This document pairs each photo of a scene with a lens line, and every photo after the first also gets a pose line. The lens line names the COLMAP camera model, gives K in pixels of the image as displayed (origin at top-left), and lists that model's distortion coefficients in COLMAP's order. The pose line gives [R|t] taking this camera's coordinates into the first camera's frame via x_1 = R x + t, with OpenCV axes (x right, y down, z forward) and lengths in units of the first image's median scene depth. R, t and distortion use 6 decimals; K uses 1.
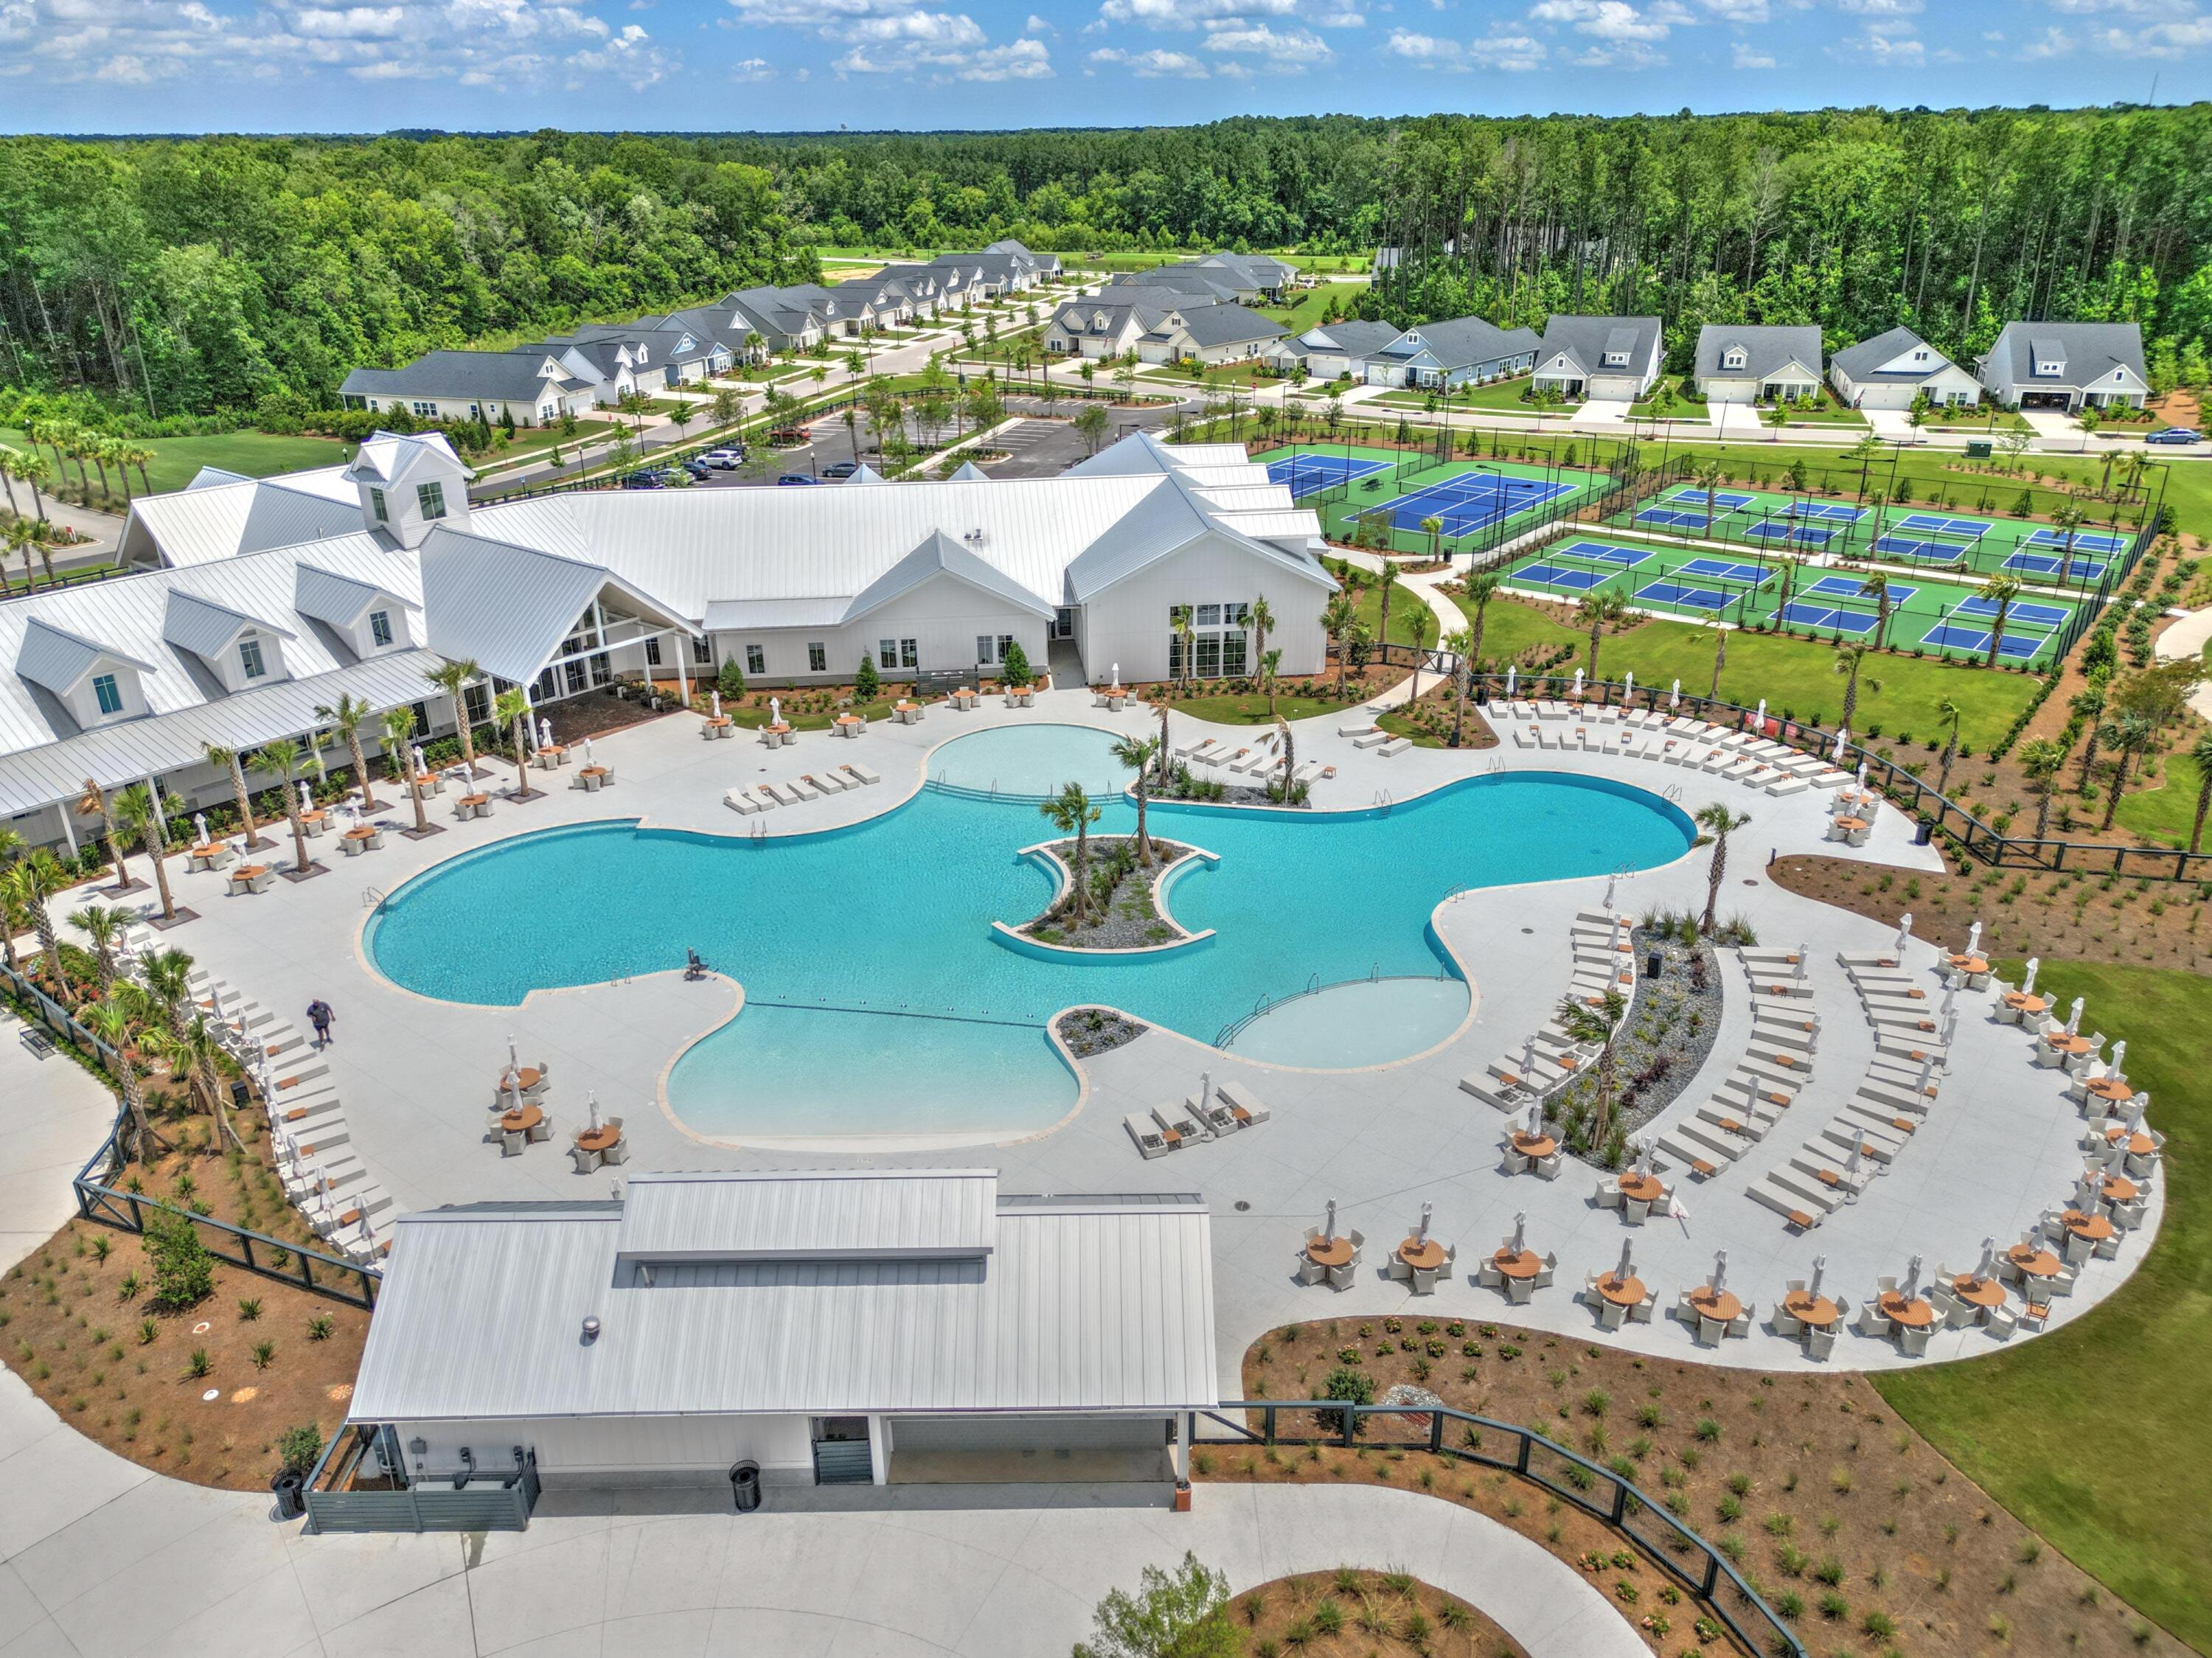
lens RADIAL K [[1556.2, 0, 1095.4], [0, 1556.2, 832.5], [0, 0, 1]] dist [0.052573, -0.049432]
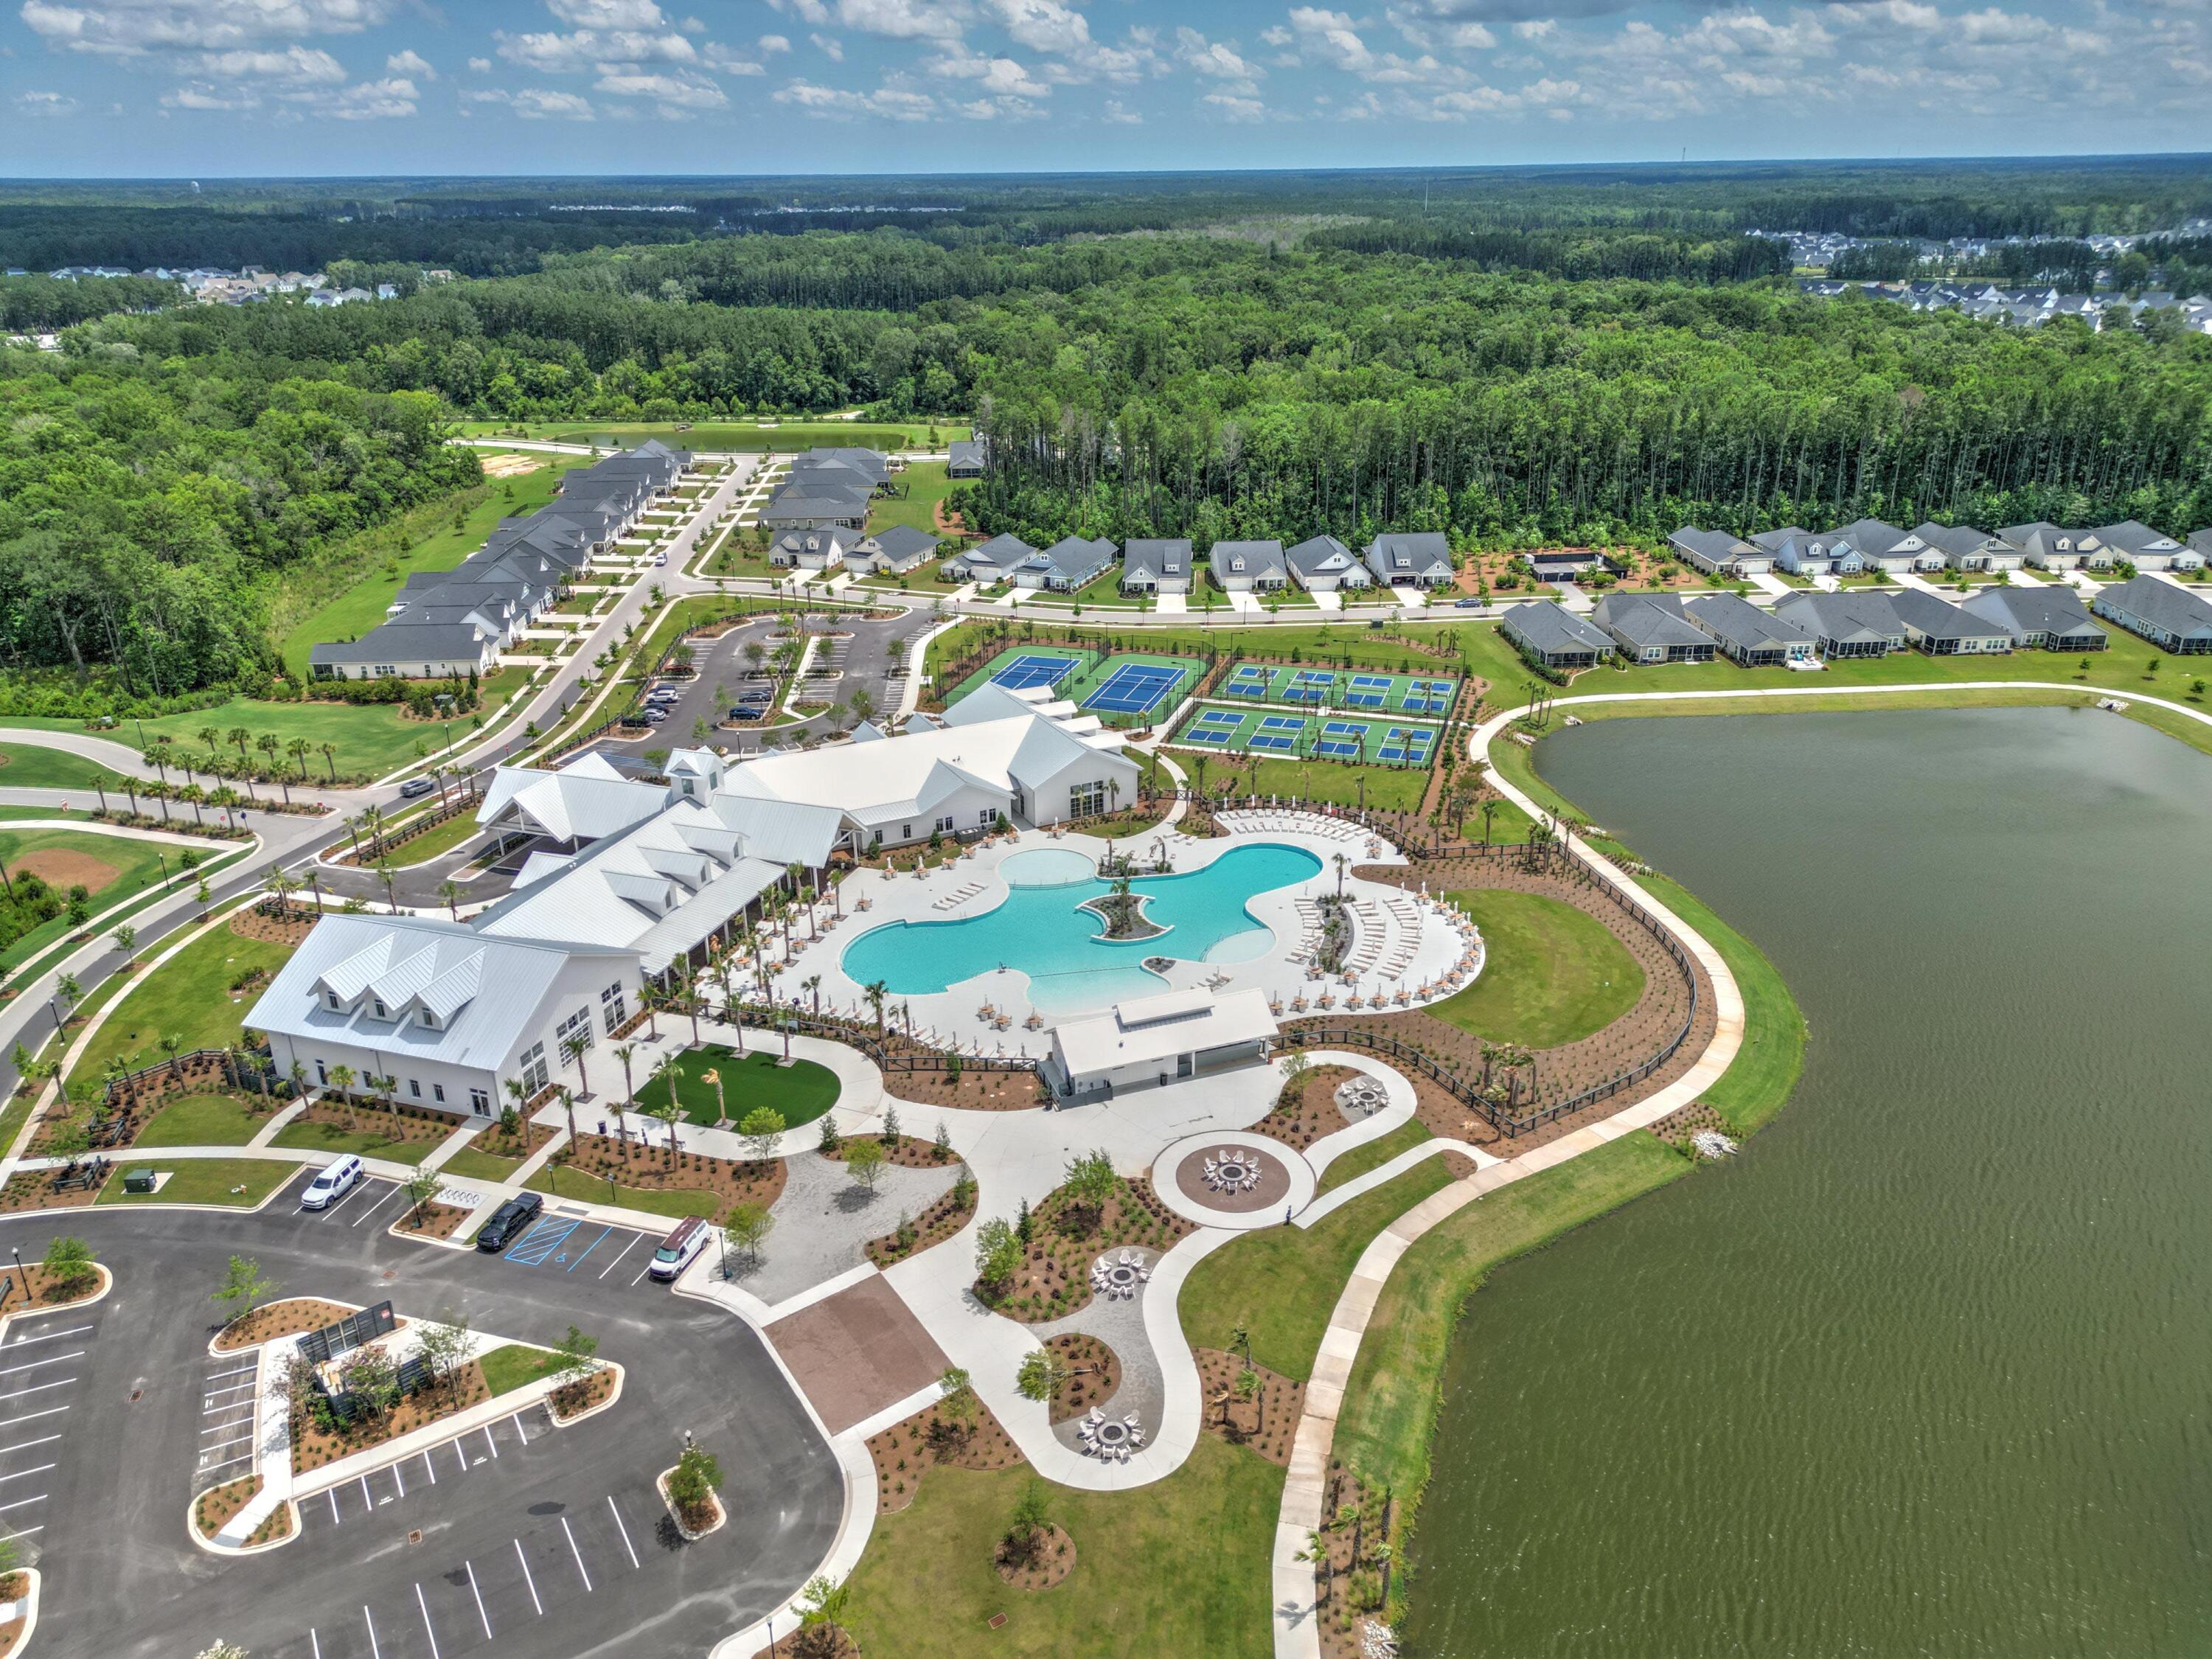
lens RADIAL K [[1556.4, 0, 1100.8], [0, 1556.4, 823.5], [0, 0, 1]] dist [0.052573, -0.049432]
pose [[0.937242, -0.130202, 0.323458, -0.321466], [0.139927, 0.990138, -0.006887, -0.039560], [-0.319371, 0.051716, 0.946217, -0.540668]]
